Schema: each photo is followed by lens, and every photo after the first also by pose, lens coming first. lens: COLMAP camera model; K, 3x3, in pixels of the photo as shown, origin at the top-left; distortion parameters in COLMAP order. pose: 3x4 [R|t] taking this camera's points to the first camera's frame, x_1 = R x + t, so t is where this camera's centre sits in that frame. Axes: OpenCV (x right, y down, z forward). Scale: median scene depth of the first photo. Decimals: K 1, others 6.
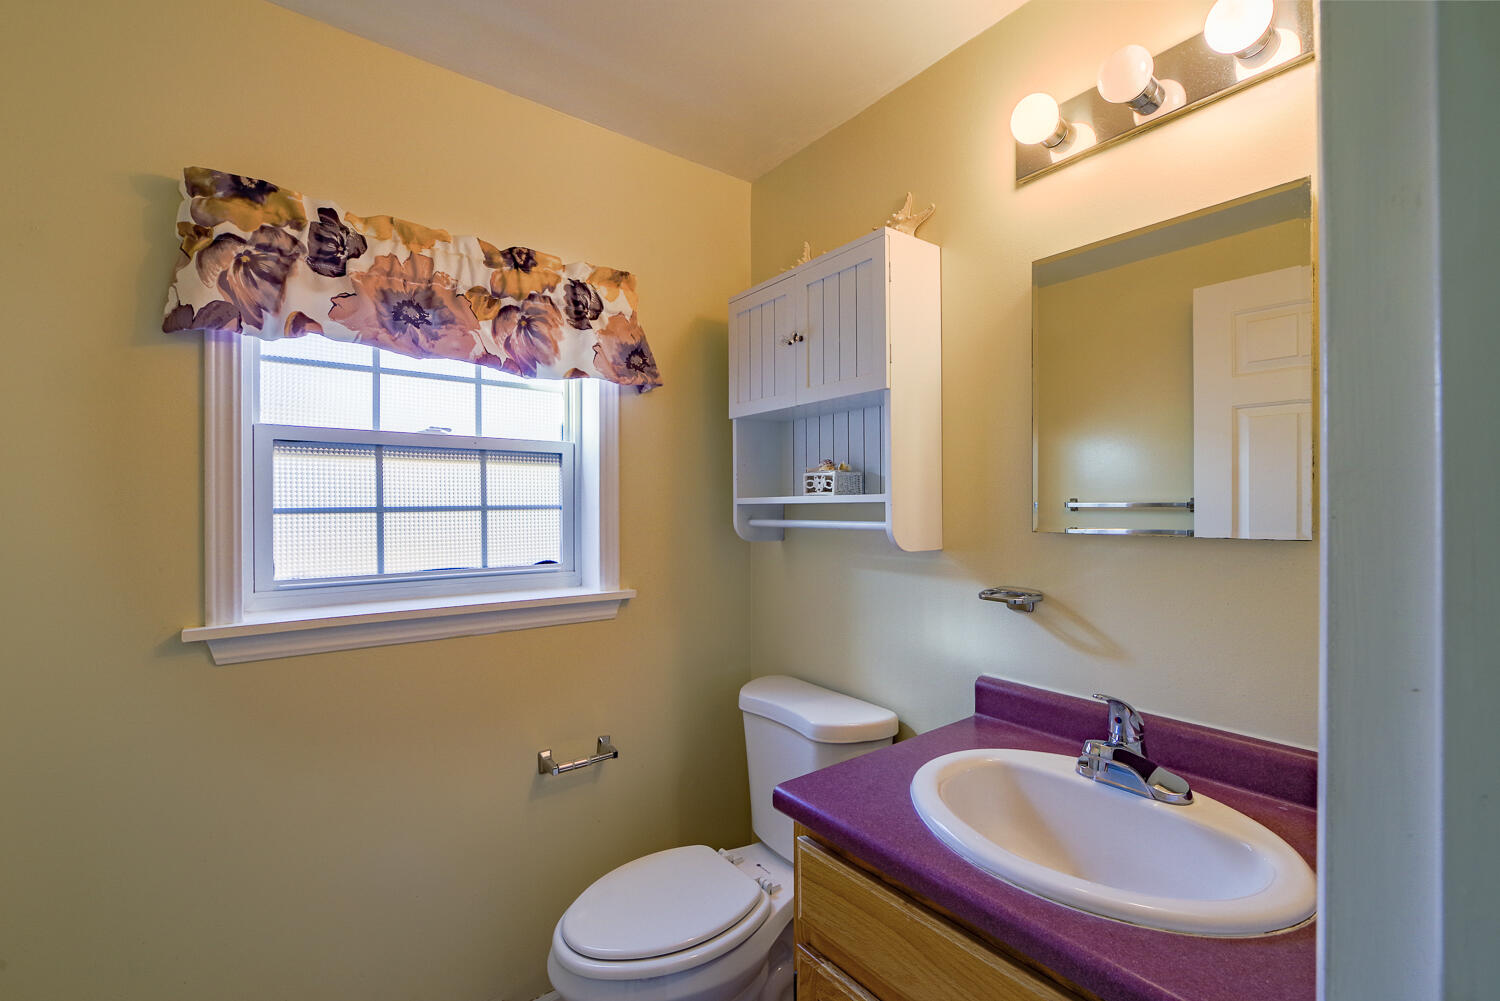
lens RADIAL K [[656.5, 0, 747.6], [0, 656.5, 506.2], [0, 0, 1]] dist [-0.008173, -0.000062]
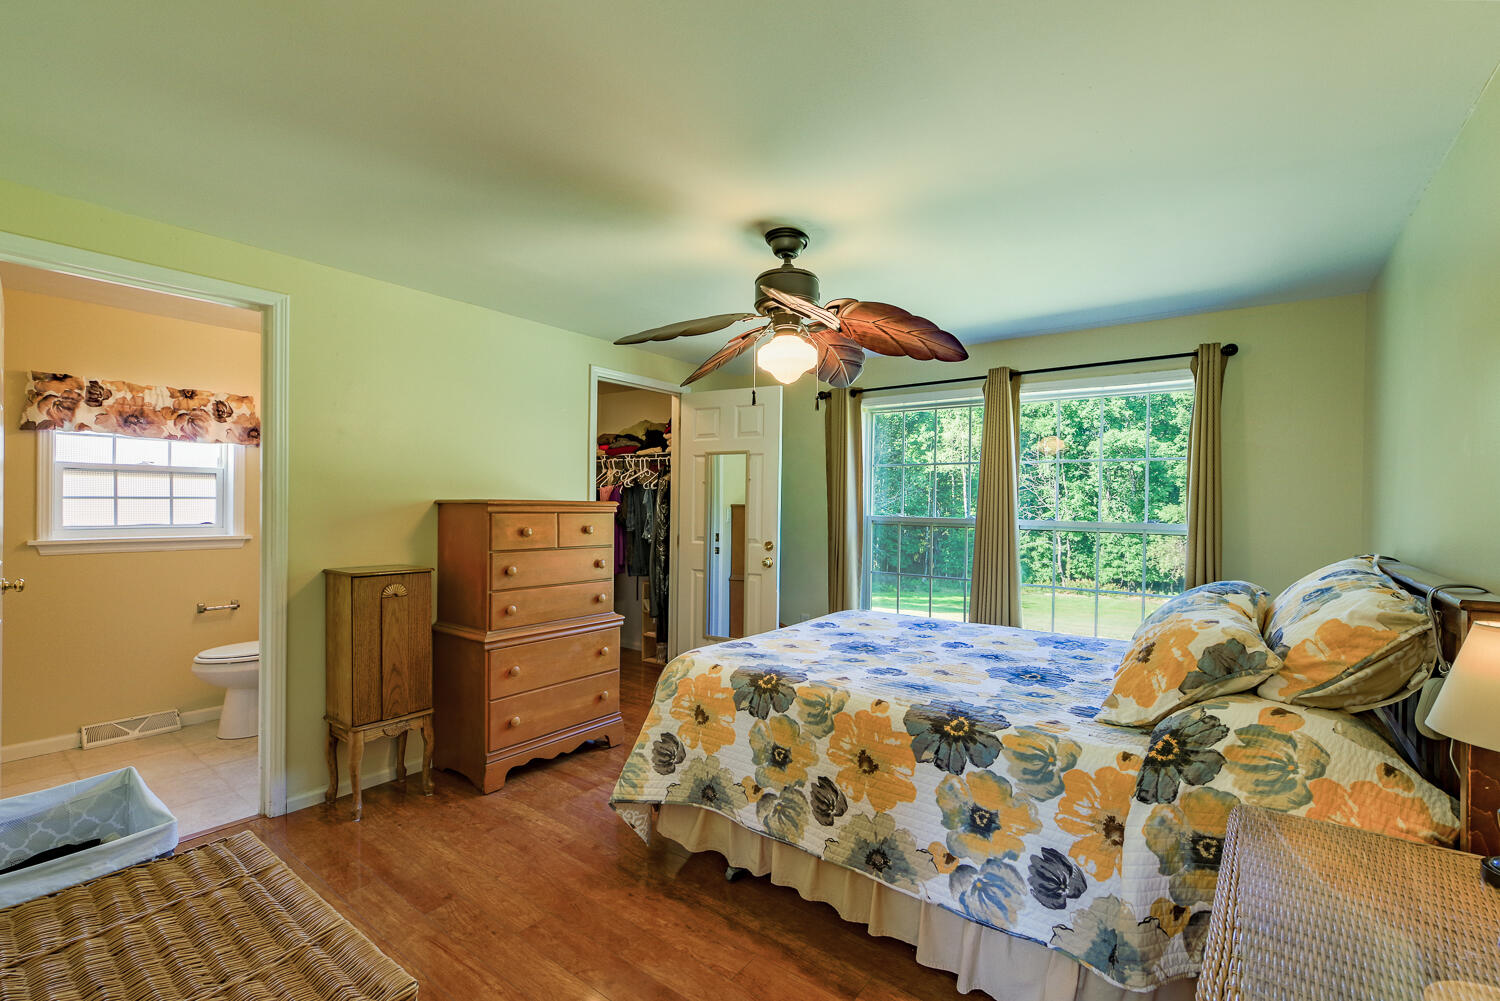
lens RADIAL K [[656.5, 0, 758.9], [0, 656.5, 500.7], [0, 0, 1]] dist [-0.008173, -0.000062]
pose [[0.958512, 0.009145, 0.284905, 1.037868], [-0.007989, 0.999954, -0.005217, 0.011144], [-0.284940, 0.002724, 0.958542, -2.000334]]
